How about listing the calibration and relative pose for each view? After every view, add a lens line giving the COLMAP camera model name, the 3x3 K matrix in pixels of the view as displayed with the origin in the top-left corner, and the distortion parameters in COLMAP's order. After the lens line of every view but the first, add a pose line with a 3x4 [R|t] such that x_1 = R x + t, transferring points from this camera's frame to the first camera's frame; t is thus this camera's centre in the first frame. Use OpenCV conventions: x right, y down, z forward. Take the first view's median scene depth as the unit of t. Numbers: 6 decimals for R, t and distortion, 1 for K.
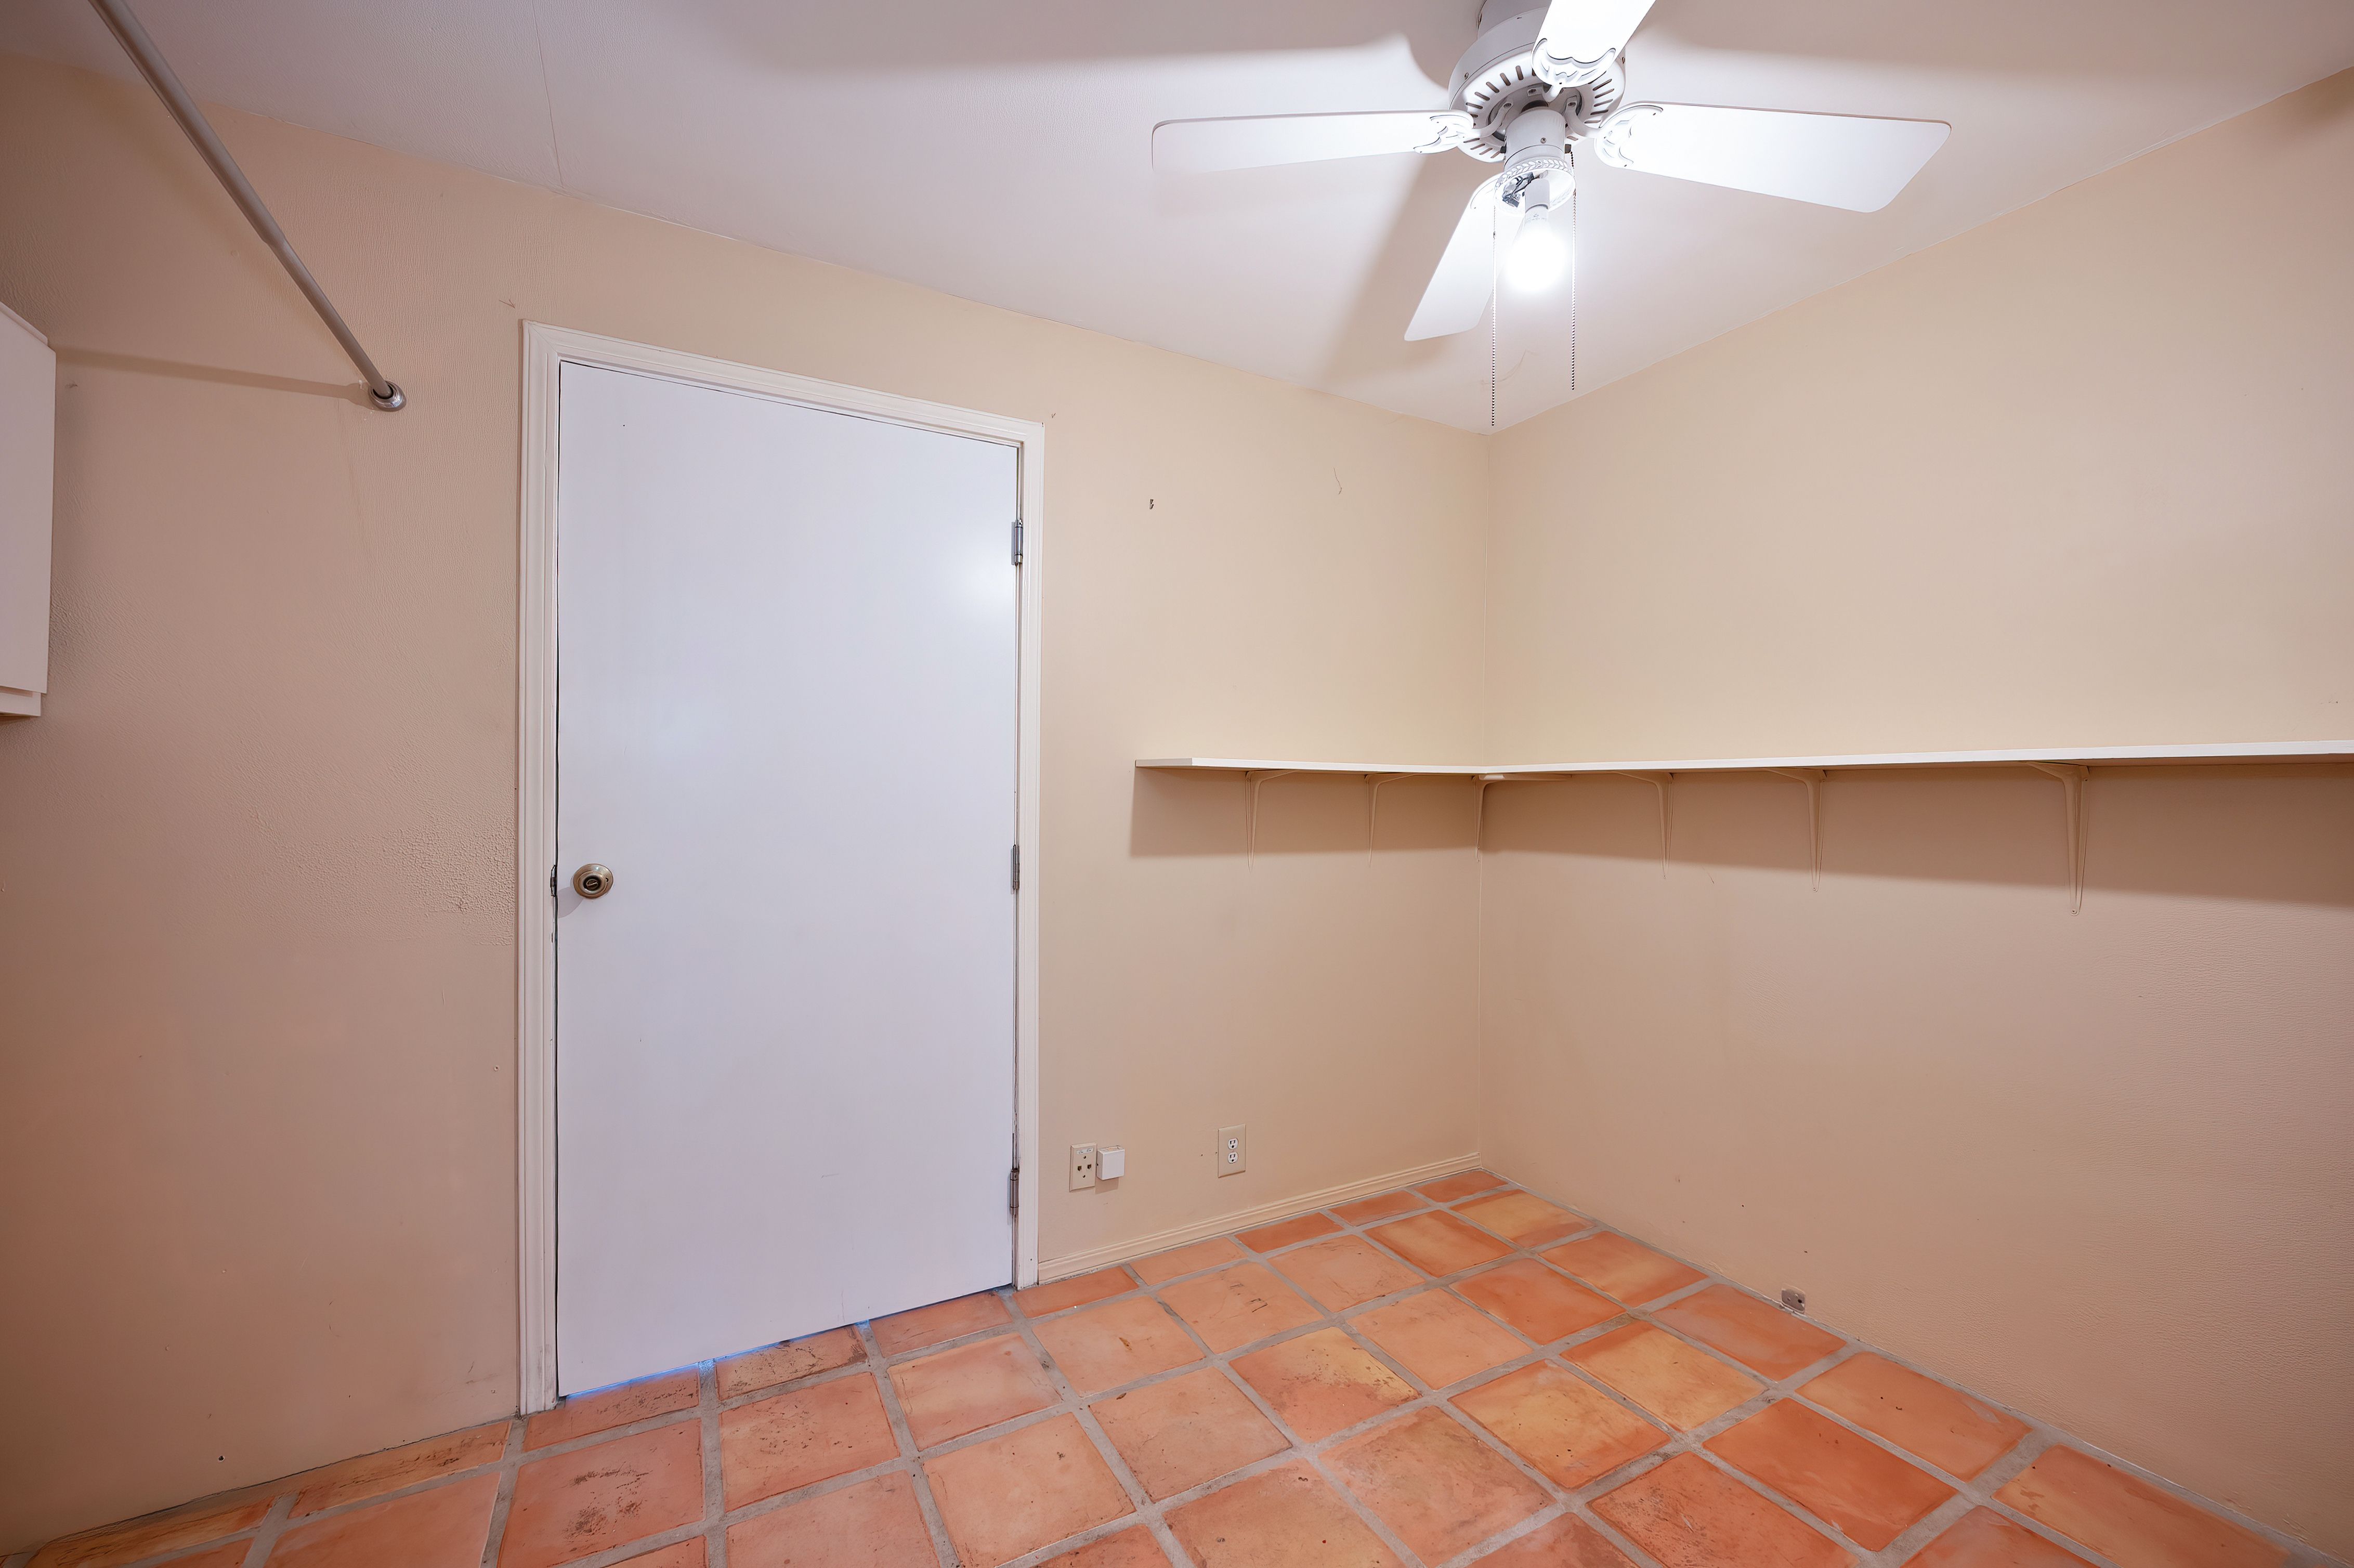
lens RADIAL K [[929.1, 0, 1197.0], [0, 929.1, 794.0], [0, 0, 1]] dist [-0.001701, -0.000373]
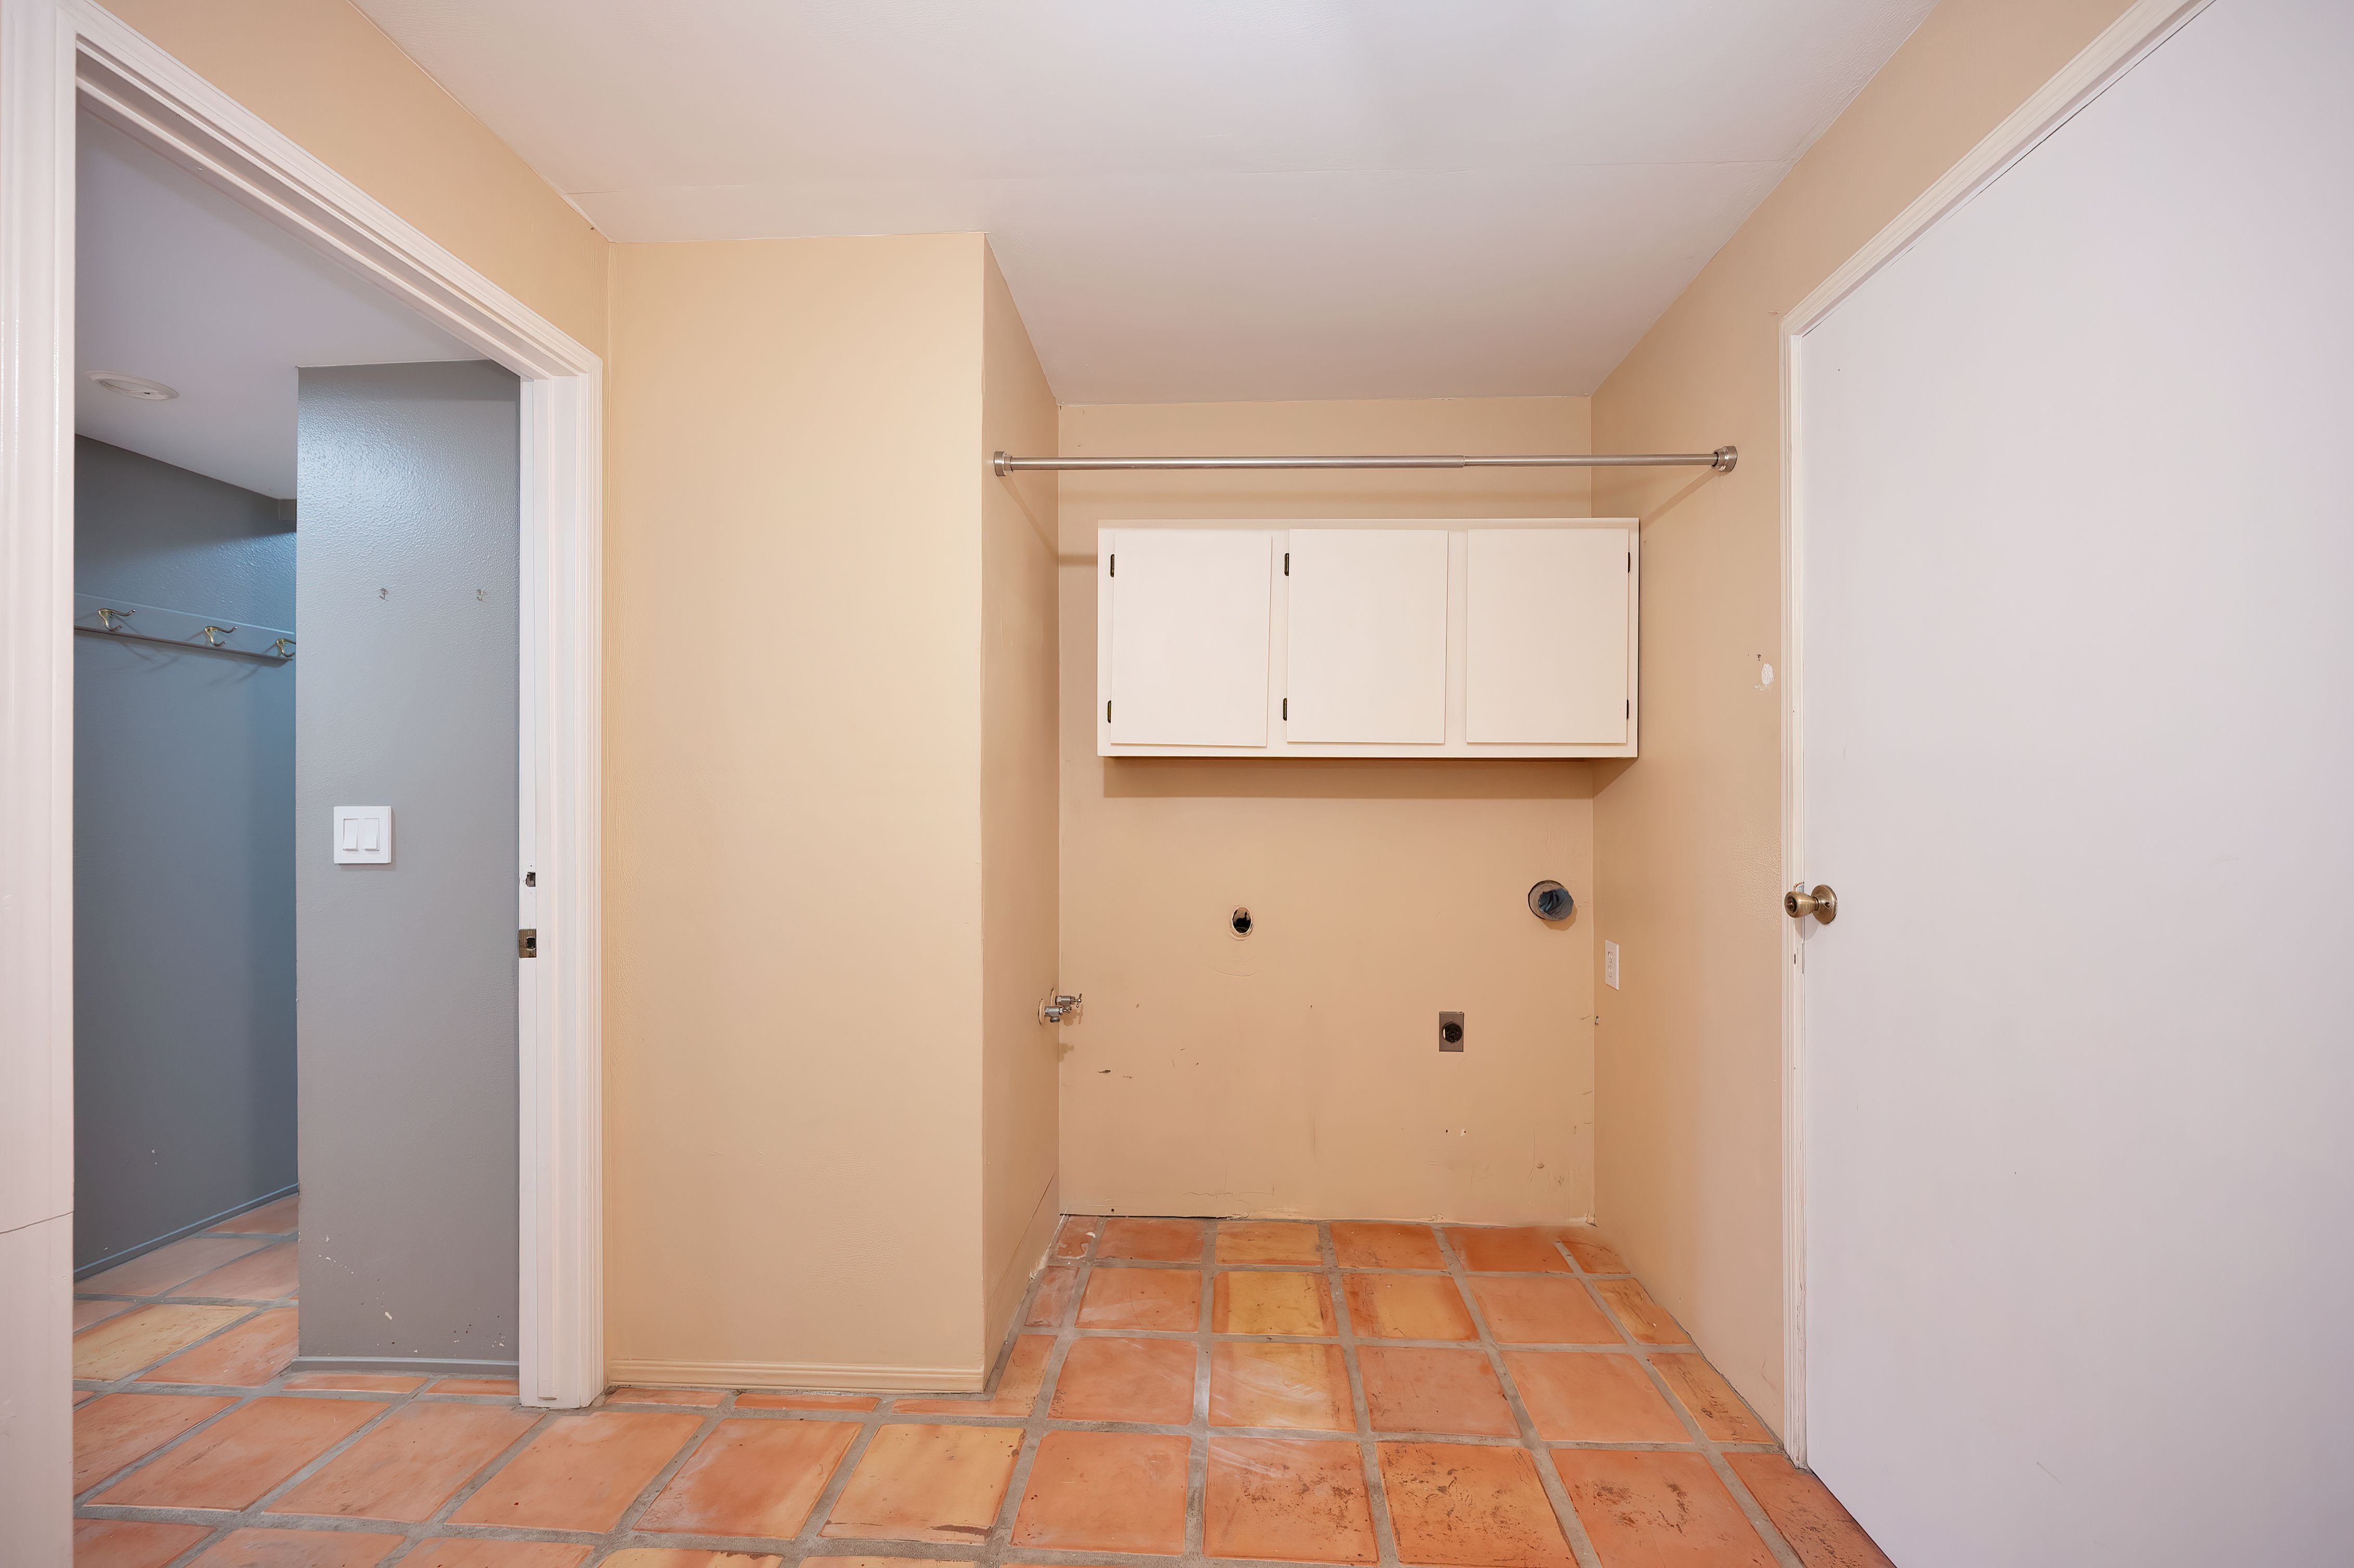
lens RADIAL K [[936.8, 0, 1187.2], [0, 936.8, 801.4], [0, 0, 1]] dist [0.005839, 0.000034]
pose [[-0.517140, -0.002238, -0.855898, 0.487712], [-0.010679, 0.999936, 0.003838, -0.005251], [0.855834, 0.011124, -0.517131, 1.068053]]
